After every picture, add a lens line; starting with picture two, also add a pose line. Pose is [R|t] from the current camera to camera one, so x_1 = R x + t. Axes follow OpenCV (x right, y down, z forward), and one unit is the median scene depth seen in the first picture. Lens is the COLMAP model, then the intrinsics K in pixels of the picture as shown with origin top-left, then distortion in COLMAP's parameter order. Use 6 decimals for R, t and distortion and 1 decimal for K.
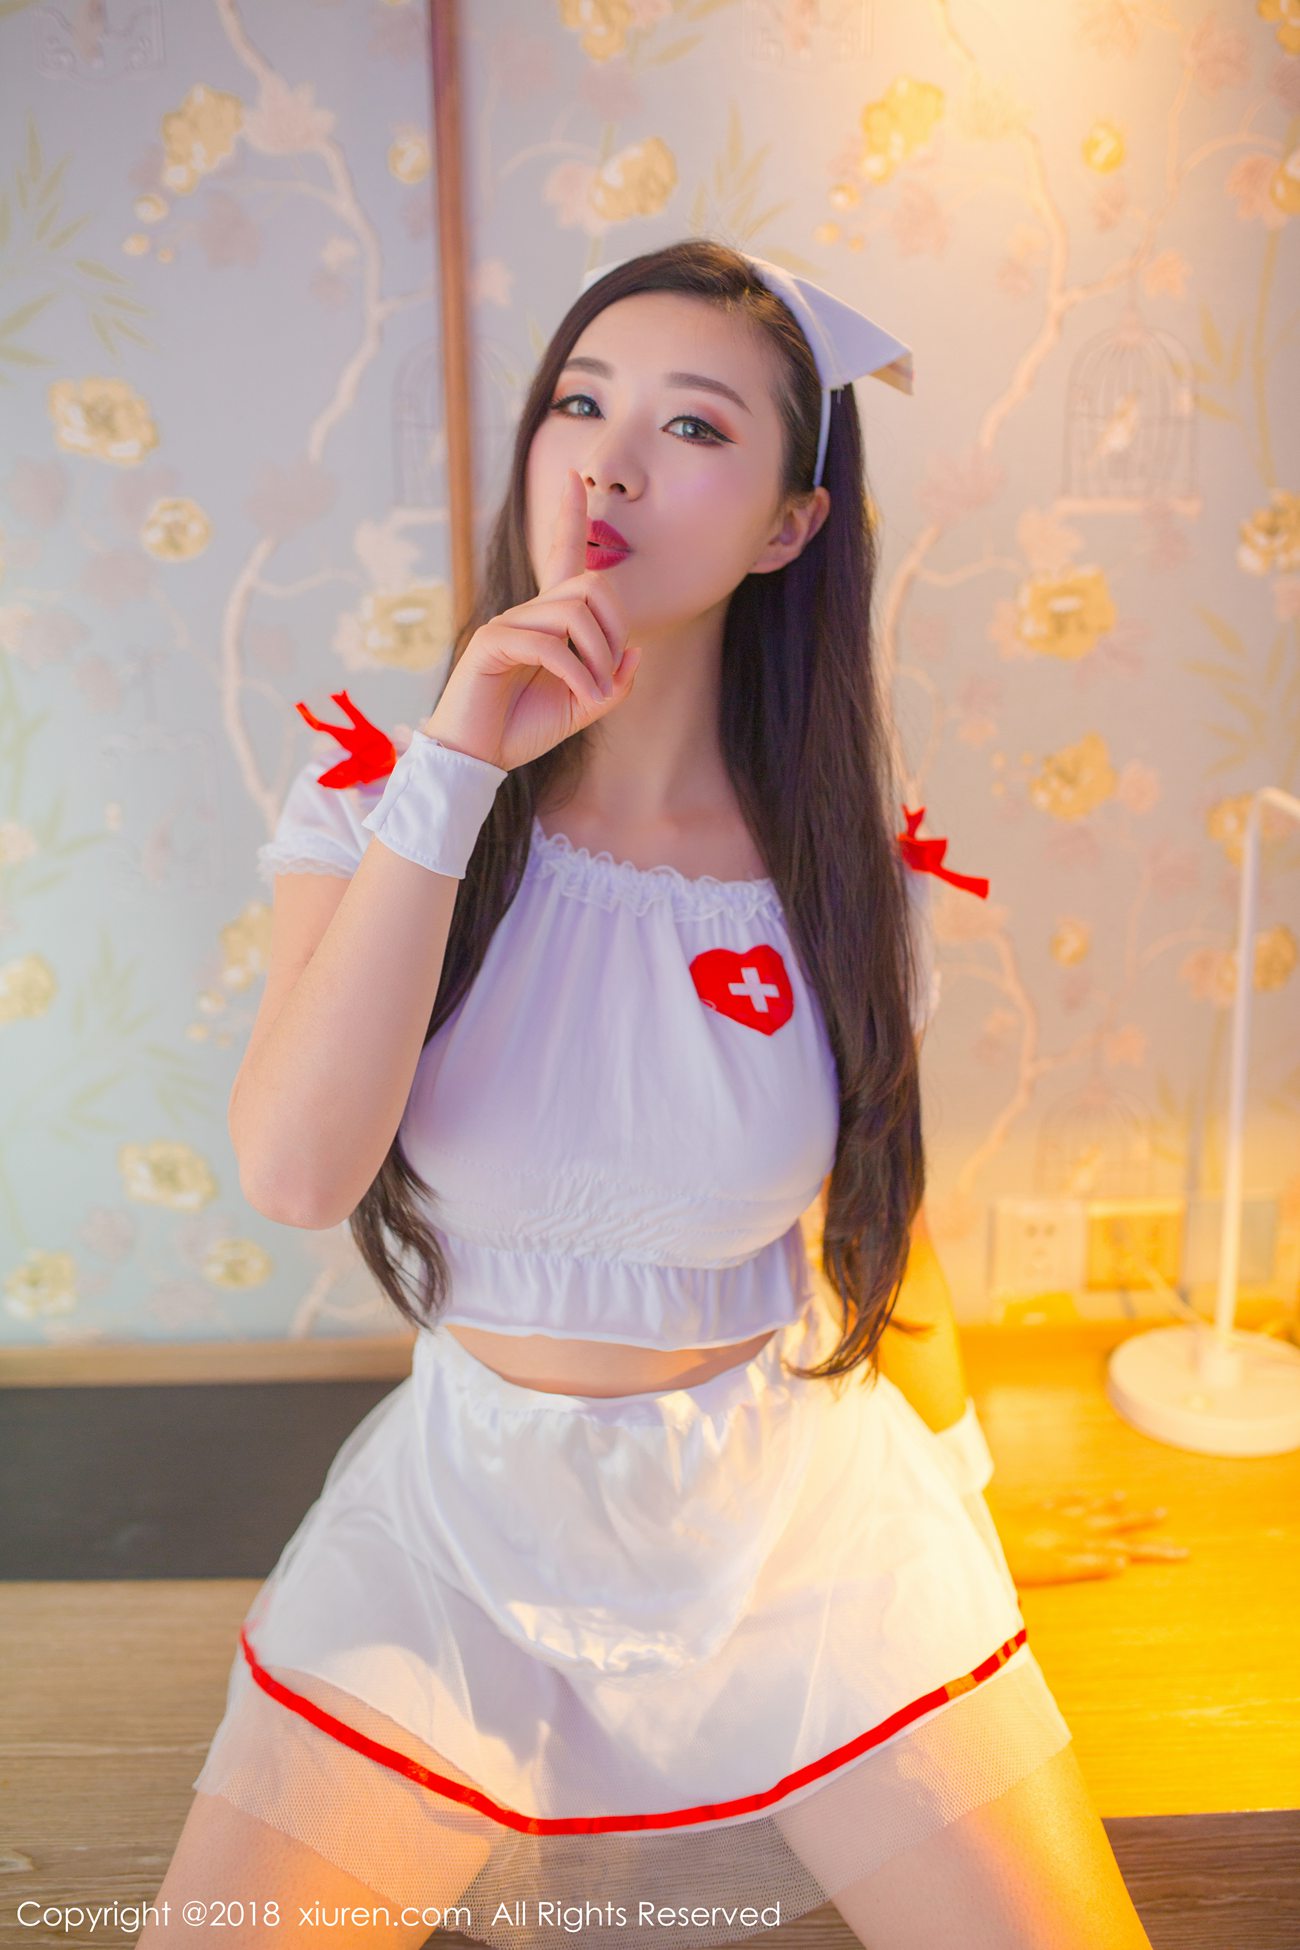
lens RADIAL K [[1894.7, 0, 650.0], [0, 1894.7, 975.0], [0, 0, 1]] dist [-0.070693, 0.111222]
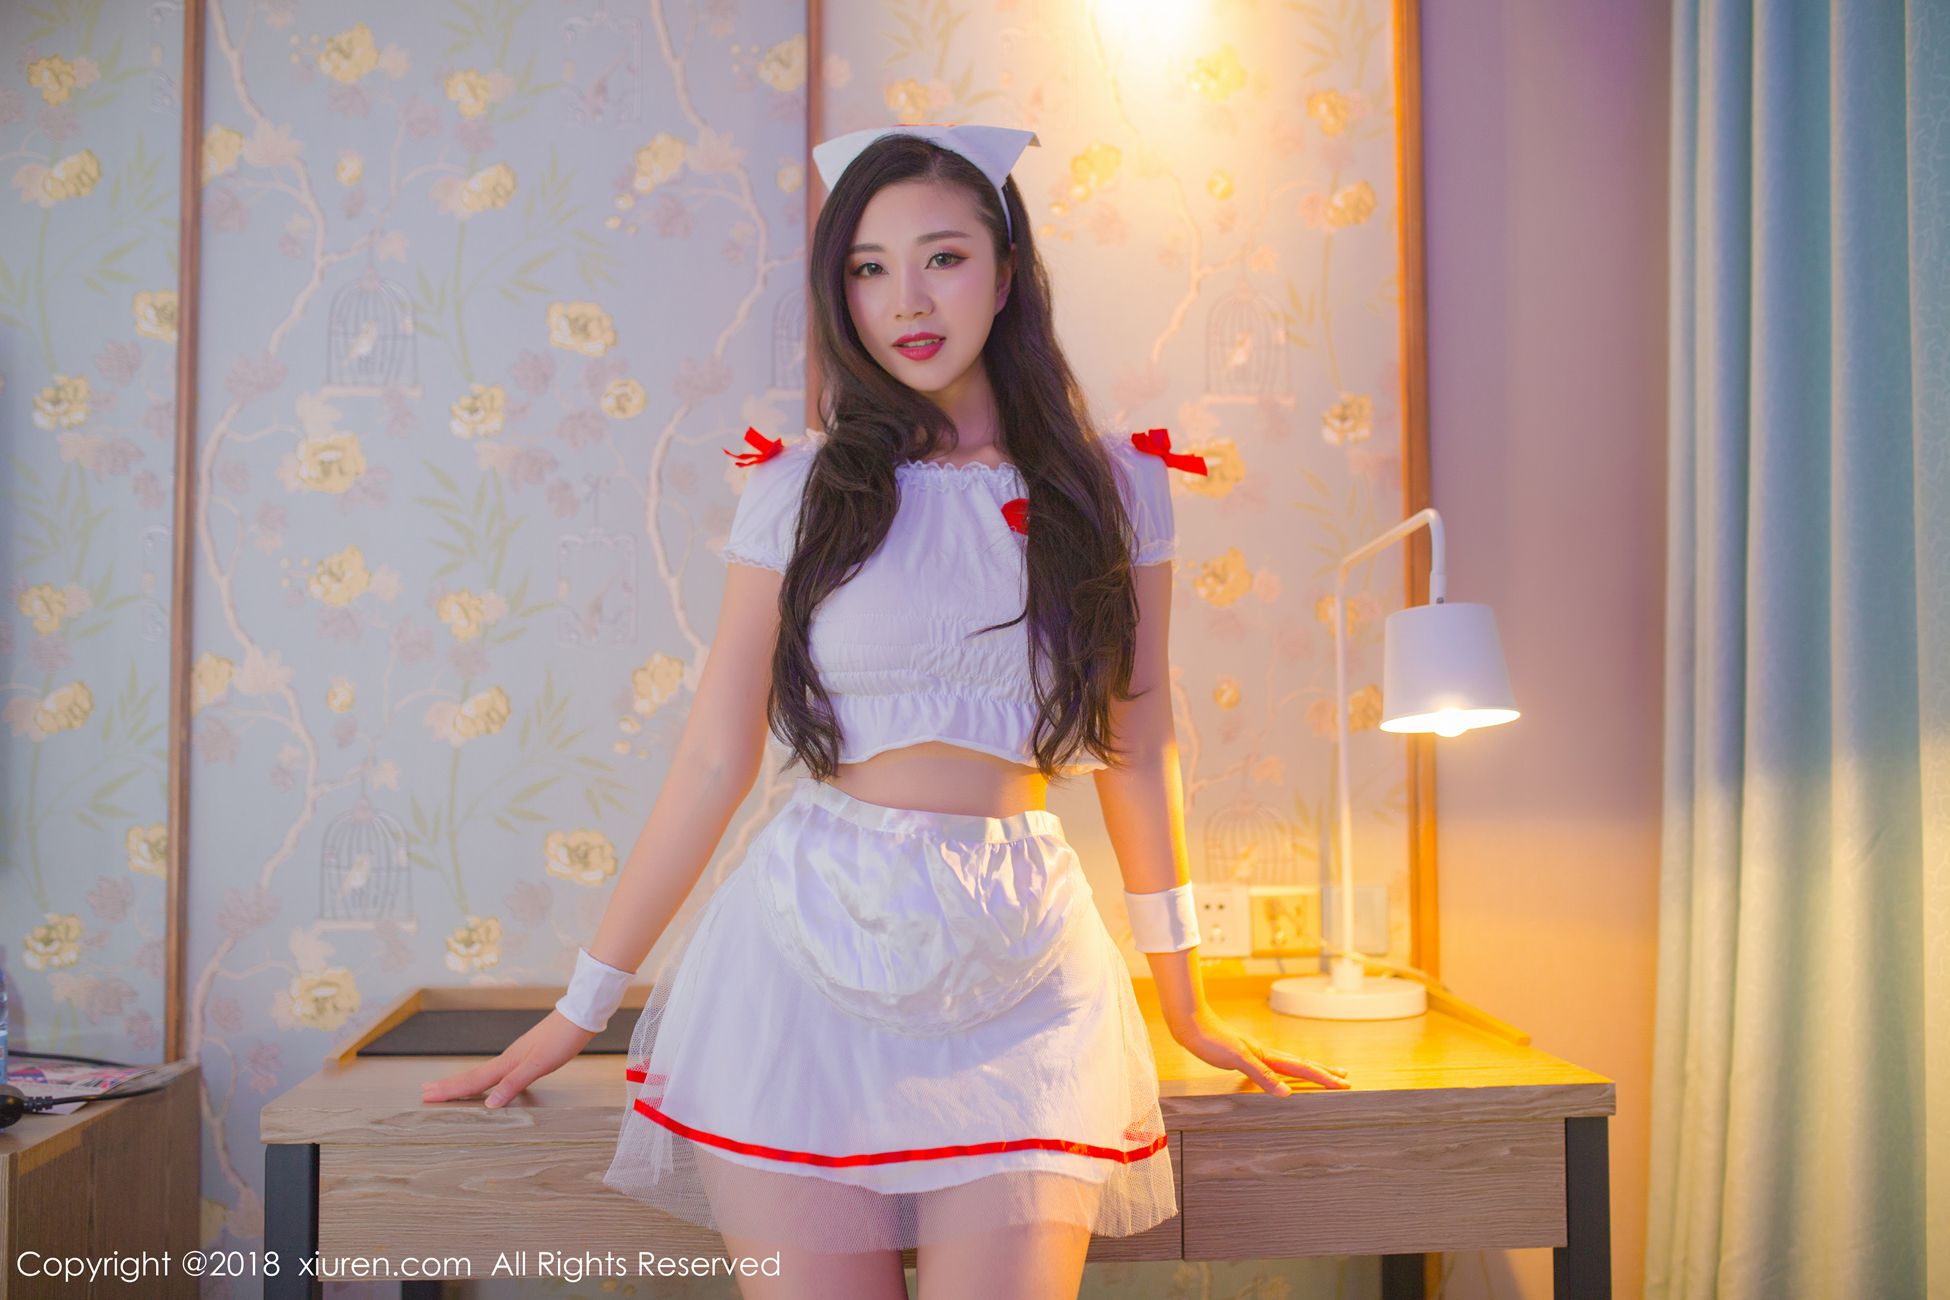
lens RADIAL K [[1894.7, 0, 975.0], [0, 1894.7, 650.0], [0, 0, 1]] dist [-0.070693, 0.111222]
pose [[0.998203, 0.012667, 0.058572, -0.056917], [0.006374, 0.949422, -0.313938, 0.432091], [-0.059586, 0.313747, 0.947635, -0.387856]]
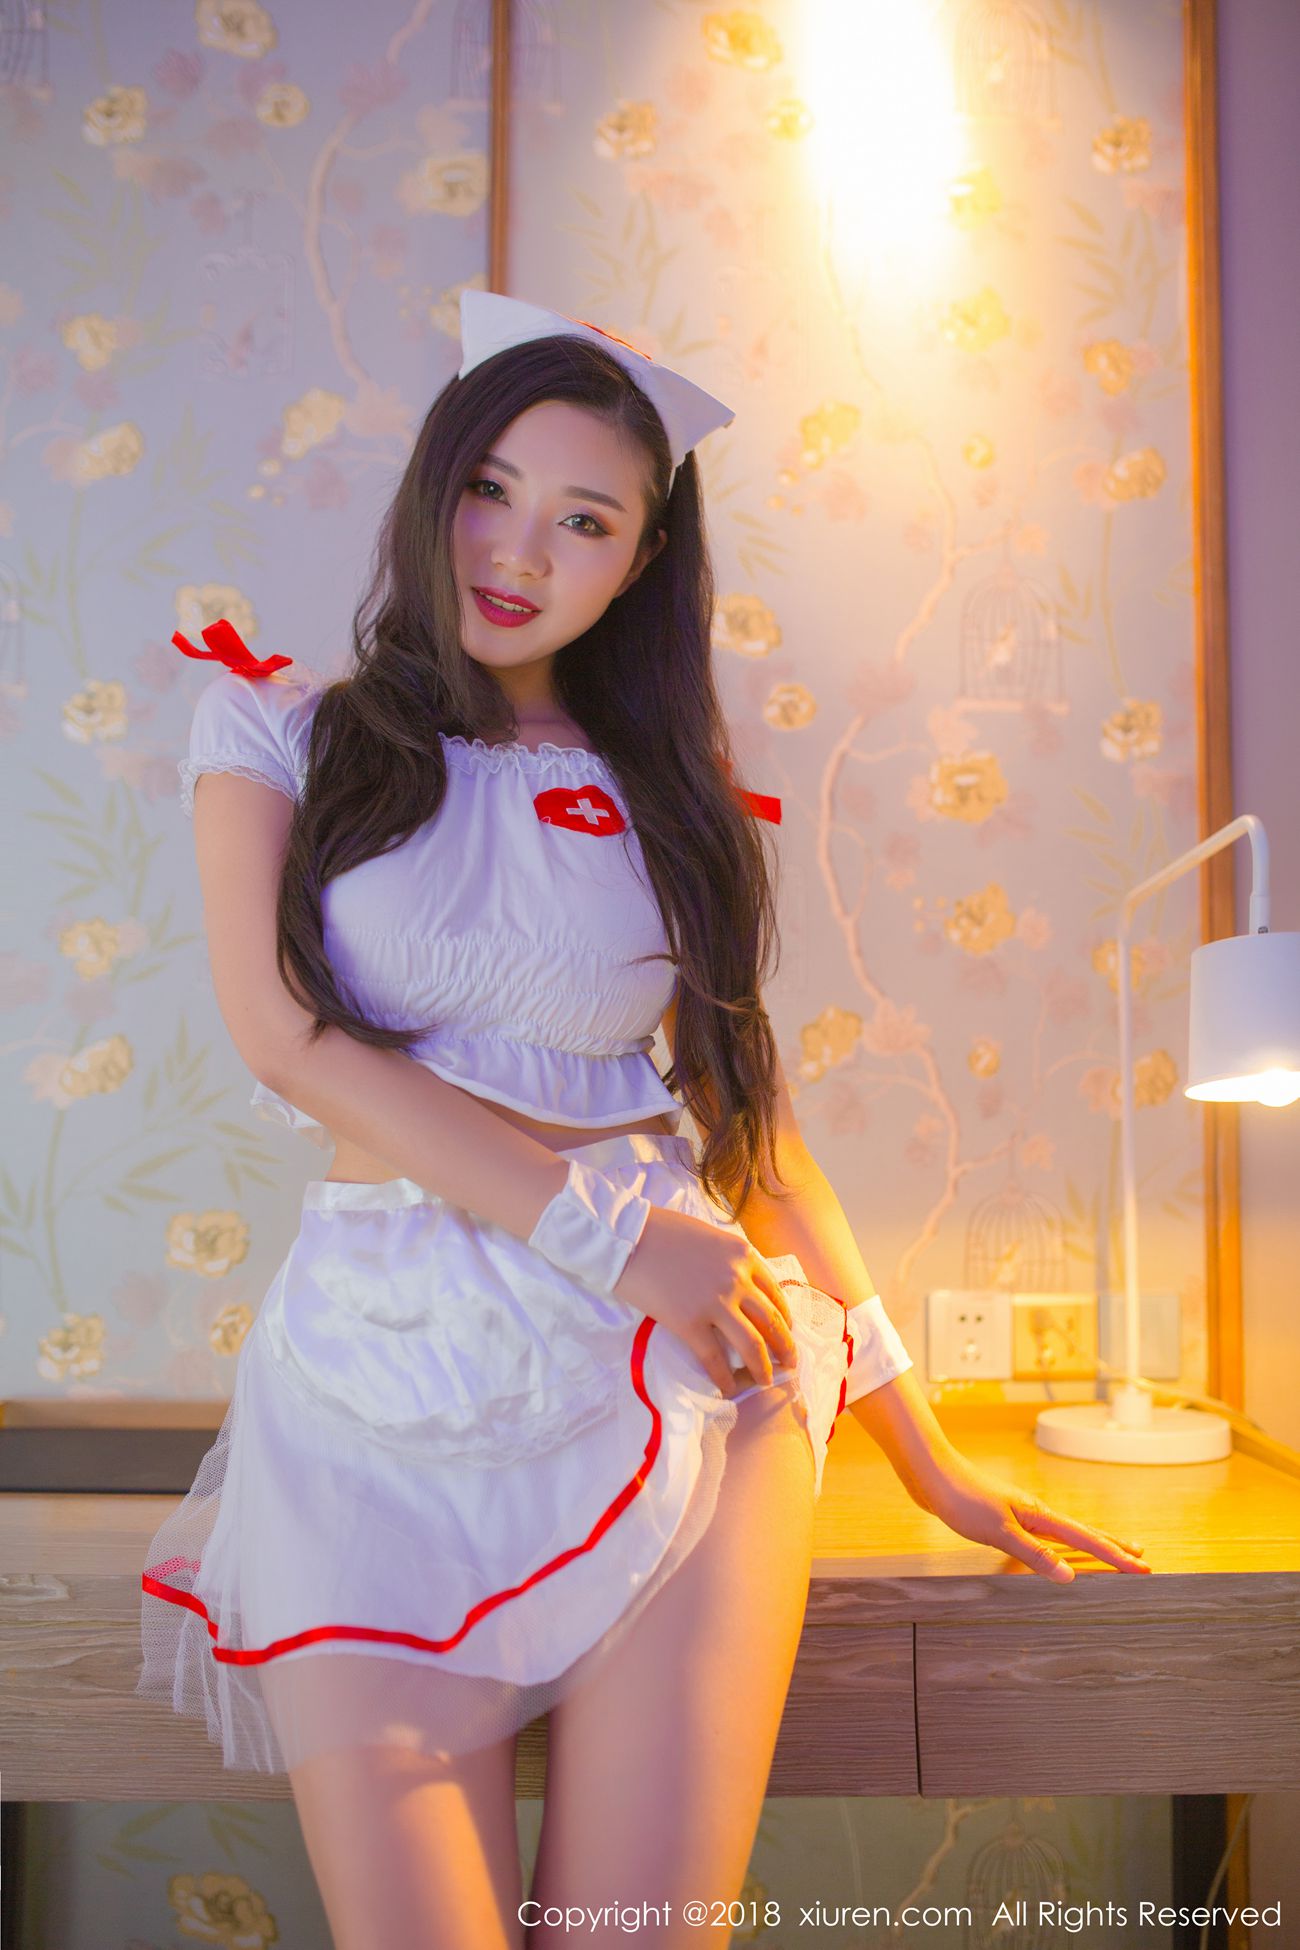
lens RADIAL K [[1894.7, 0, 650.0], [0, 1894.7, 975.0], [0, 0, 1]] dist [-0.070693, 0.111222]
pose [[0.999577, 0.024295, 0.016002, -0.007788], [-0.017275, 0.938279, -0.345448, 0.373636], [-0.023407, 0.345026, 0.938301, -0.135324]]
